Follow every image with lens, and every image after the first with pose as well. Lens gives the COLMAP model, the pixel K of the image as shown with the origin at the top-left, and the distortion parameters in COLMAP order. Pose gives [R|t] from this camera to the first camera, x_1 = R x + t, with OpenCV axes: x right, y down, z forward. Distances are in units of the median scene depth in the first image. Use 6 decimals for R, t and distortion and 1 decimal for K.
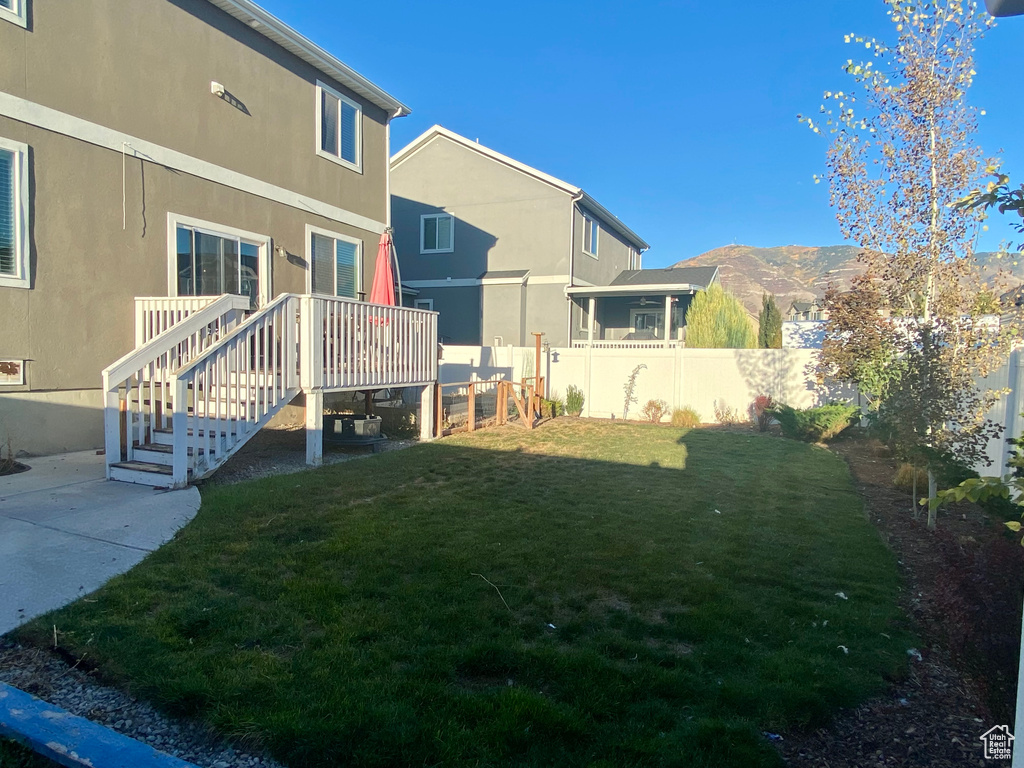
lens RADIAL K [[626.6, 0, 505.1], [0, 626.6, 379.7], [0, 0, 1]] dist [0.098419, -0.099454]
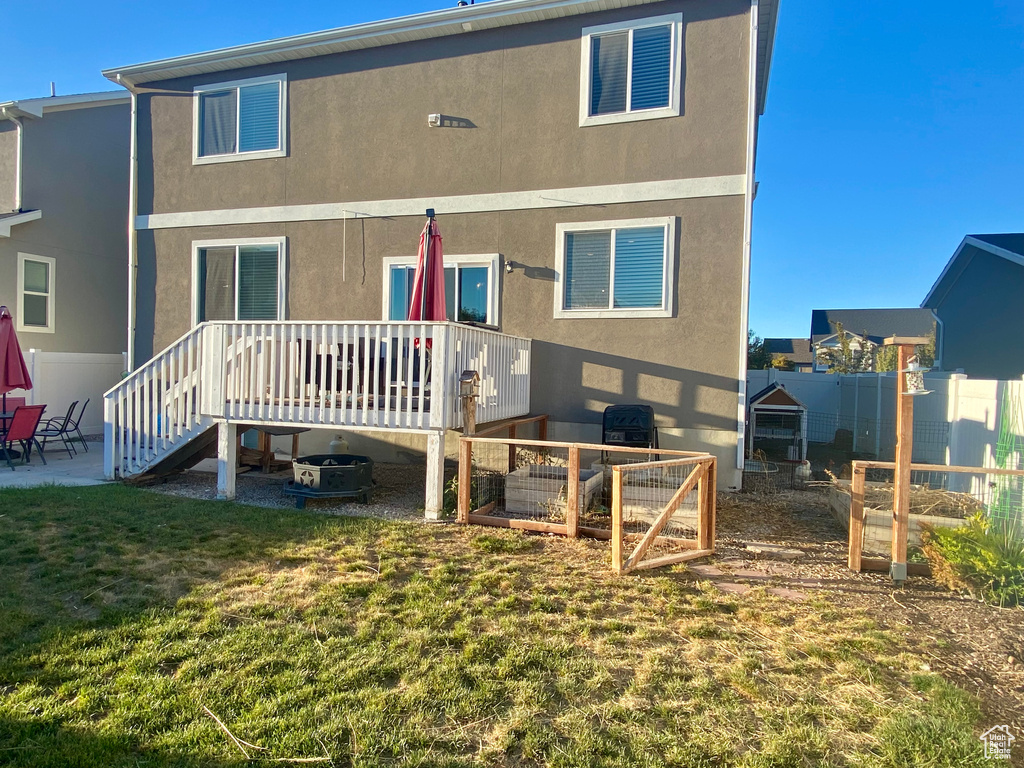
lens RADIAL K [[579.1, 0, 512.7], [0, 579.1, 396.8], [0, 0, 1]] dist [0.003933, 0.000490]
pose [[0.114911, 0.009317, -0.993332, 0.601091], [-0.072870, 0.997341, 0.000925, -0.047086], [0.990699, 0.072278, 0.115284, 1.366968]]
